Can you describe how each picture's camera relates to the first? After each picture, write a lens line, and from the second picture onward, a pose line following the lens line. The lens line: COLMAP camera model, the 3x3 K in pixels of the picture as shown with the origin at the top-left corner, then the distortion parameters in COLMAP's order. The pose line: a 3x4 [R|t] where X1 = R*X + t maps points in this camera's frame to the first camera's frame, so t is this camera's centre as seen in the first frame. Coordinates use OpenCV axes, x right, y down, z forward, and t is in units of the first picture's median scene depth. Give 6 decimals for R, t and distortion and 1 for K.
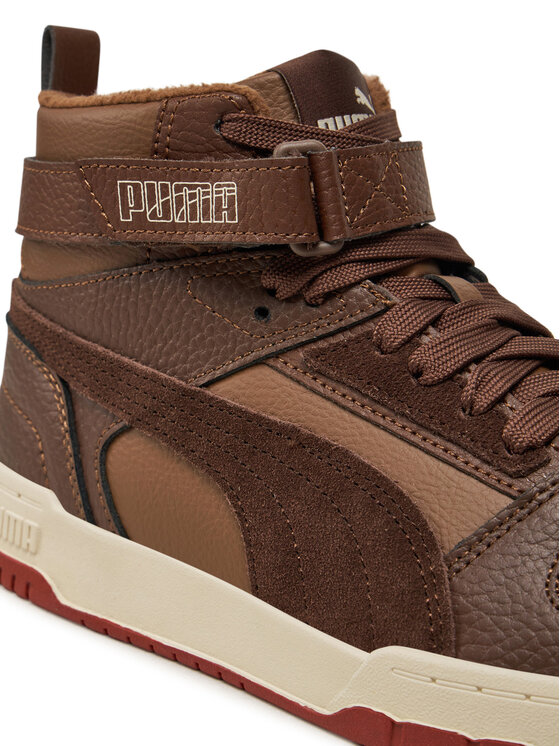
lens RADIAL K [[2324.9, 0, 280.0], [0, 2324.9, 373.0], [0, 0, 1]] dist [0.548808, 0.106374]
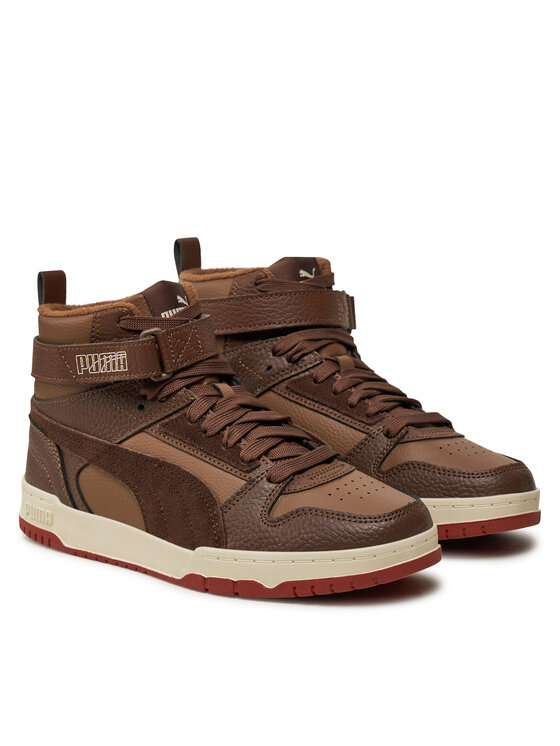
lens RADIAL K [[2198.5, 0, 280.0], [0, 2198.5, 373.0], [0, 0, 1]] dist [0.216027, 1.237456]
pose [[0.996878, -0.078815, -0.004692, 0.140190], [0.078762, 0.996837, -0.010576, -0.027732], [0.005511, 0.010173, 0.999933, -1.149268]]
